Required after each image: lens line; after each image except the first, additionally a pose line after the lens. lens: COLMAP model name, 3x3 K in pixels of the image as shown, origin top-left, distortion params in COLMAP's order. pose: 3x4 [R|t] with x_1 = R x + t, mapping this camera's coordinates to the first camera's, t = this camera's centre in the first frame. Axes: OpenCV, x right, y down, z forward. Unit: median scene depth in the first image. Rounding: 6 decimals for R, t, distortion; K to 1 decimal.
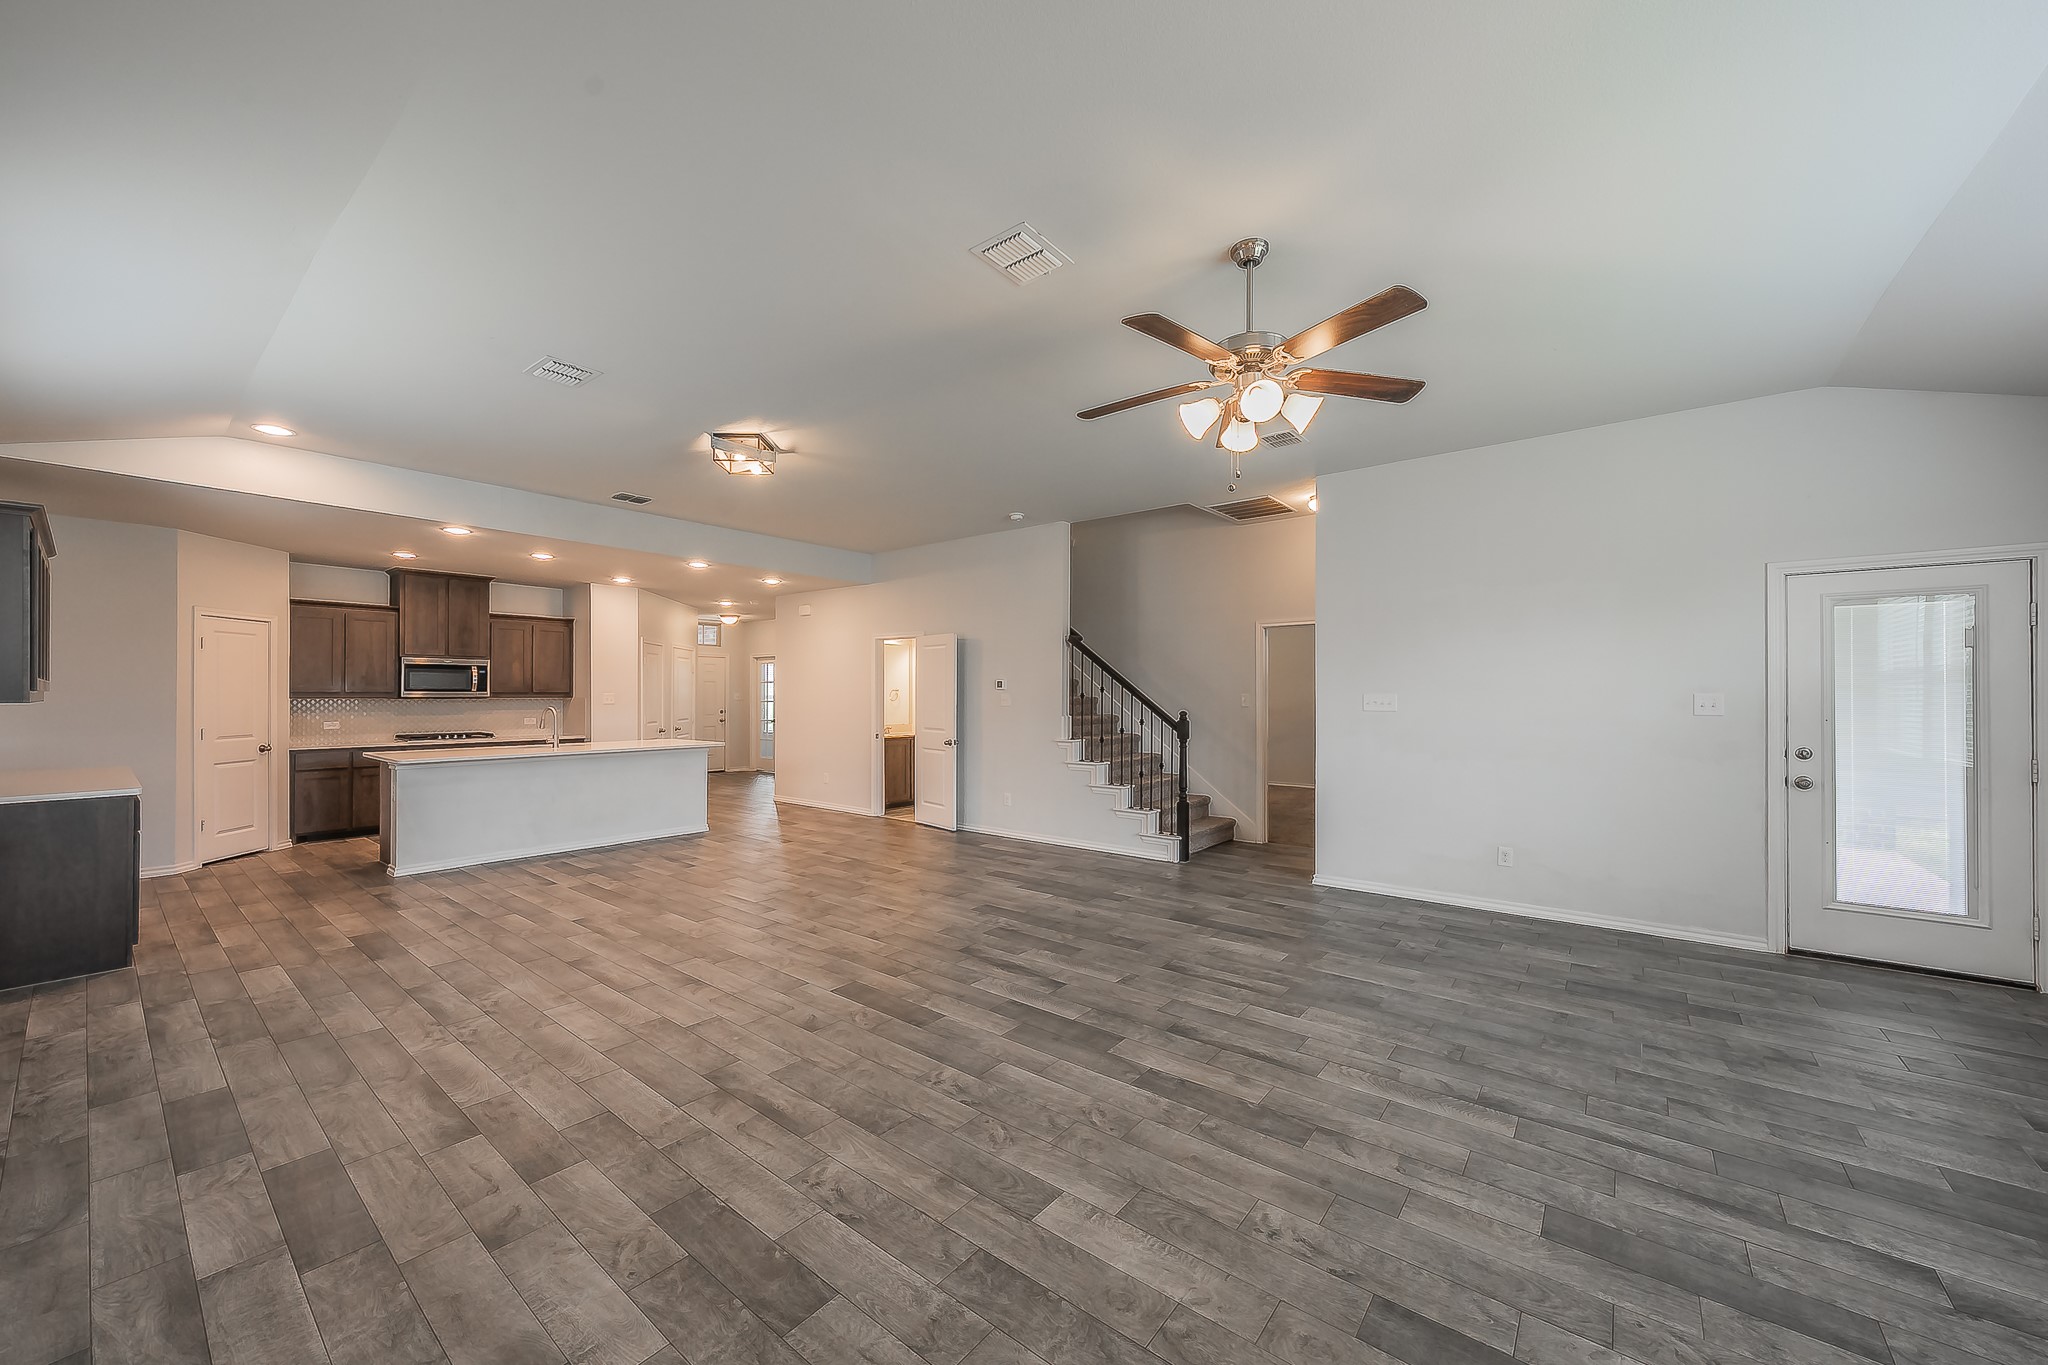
lens RADIAL K [[745.7, 0, 1039.7], [0, 745.7, 691.9], [0, 0, 1]] dist [0.002258, -0.000226]
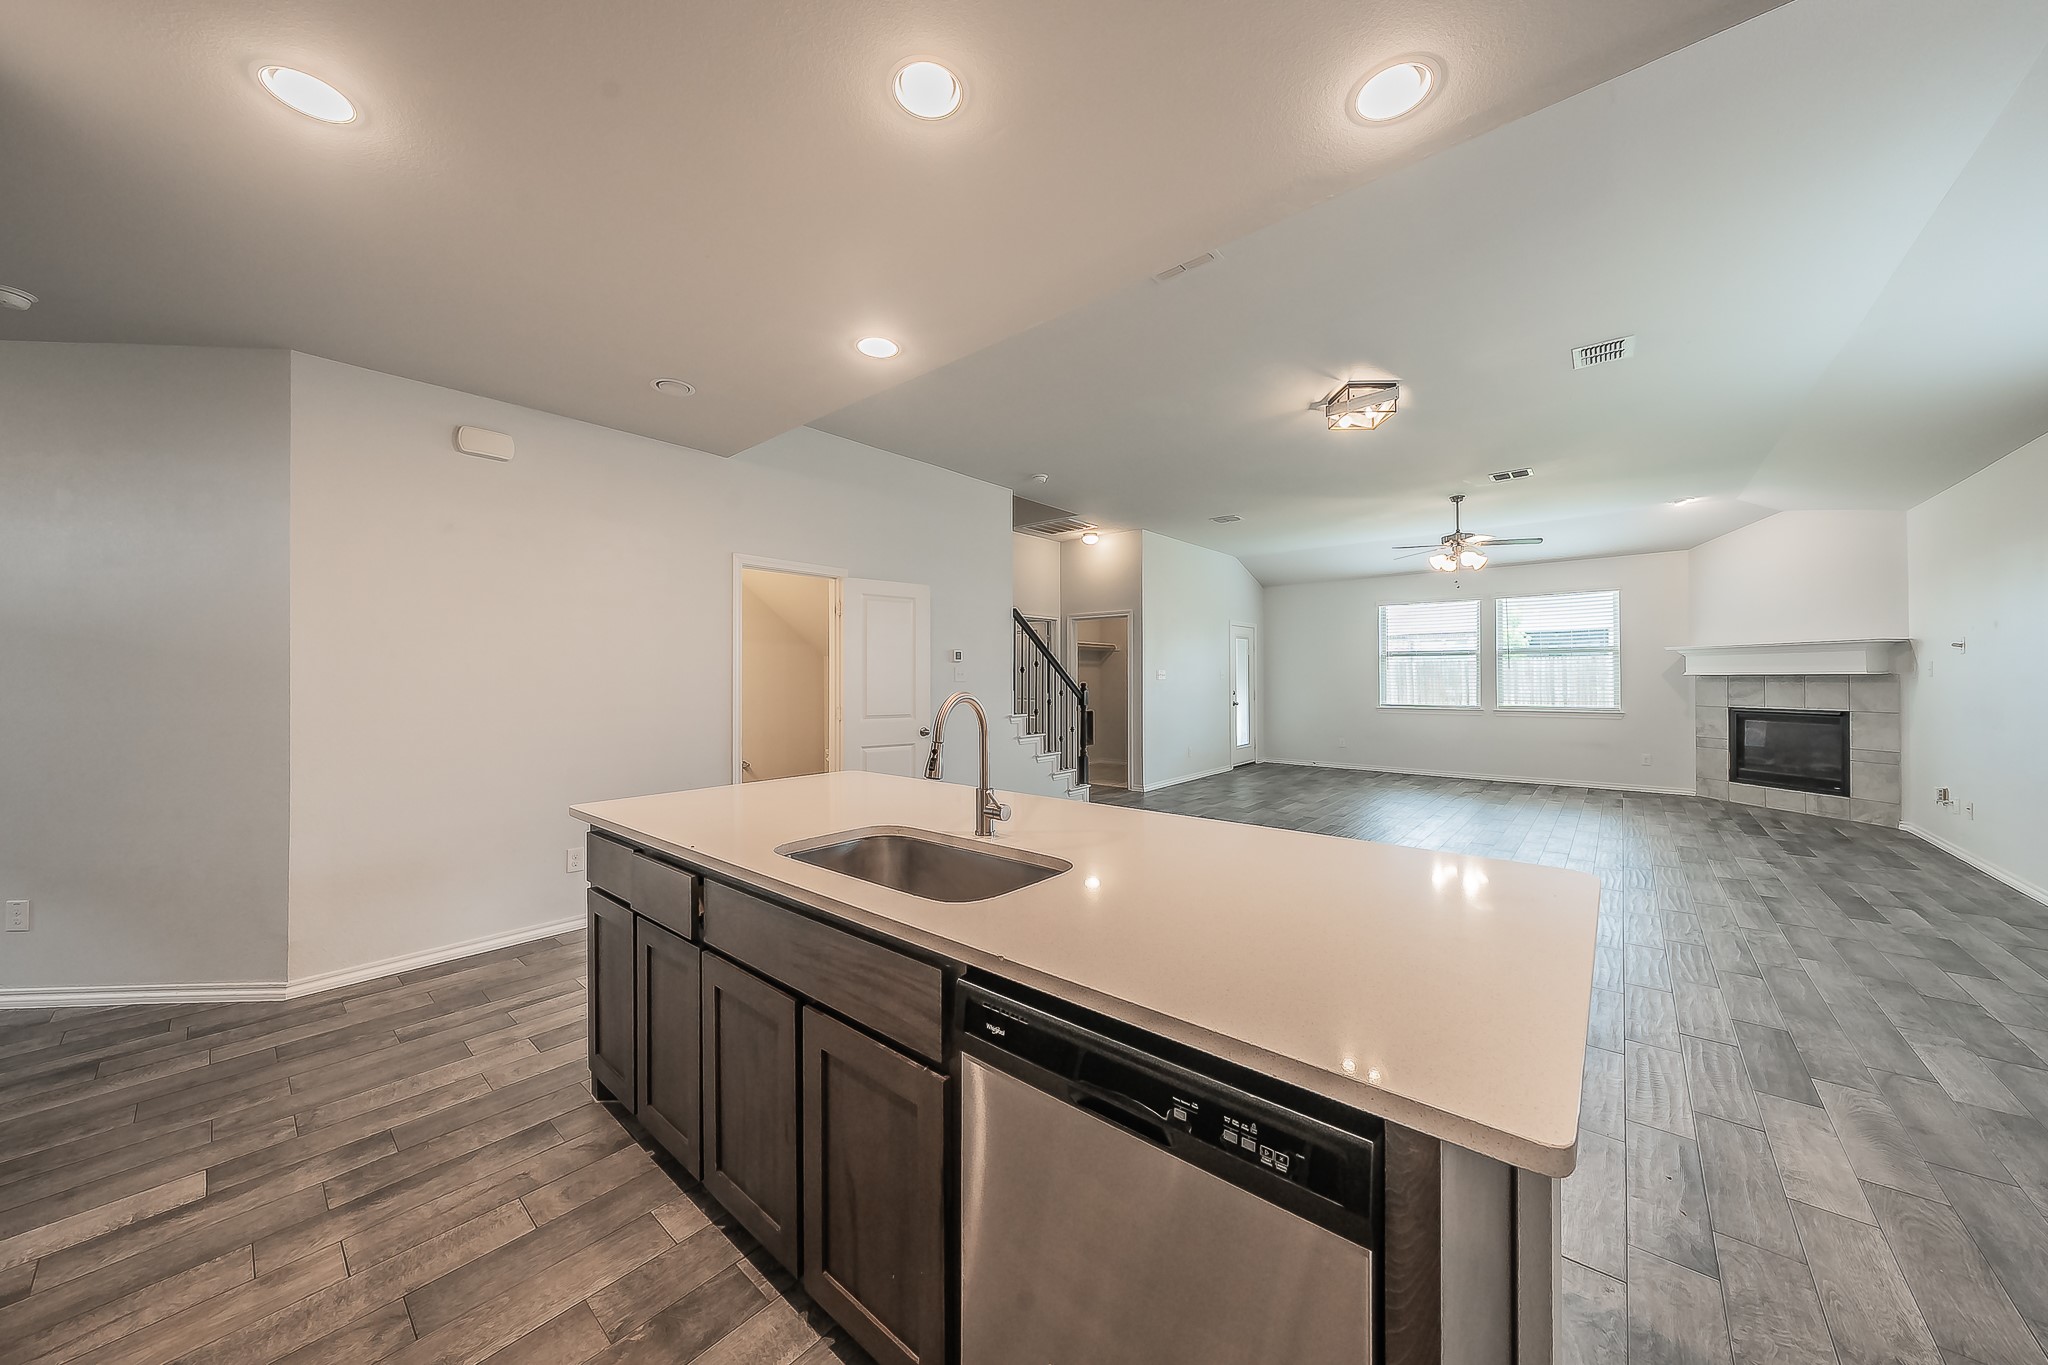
lens RADIAL K [[703.8, 0, 1008.7], [0, 703.8, 678.2], [0, 0, 1]] dist [-0.011577, 0.003753]
pose [[0.056310, -0.000930, 0.998413, -1.313822], [-0.002000, 0.999997, 0.001045, 0.019730], [-0.998411, -0.002056, 0.056308, 1.402202]]
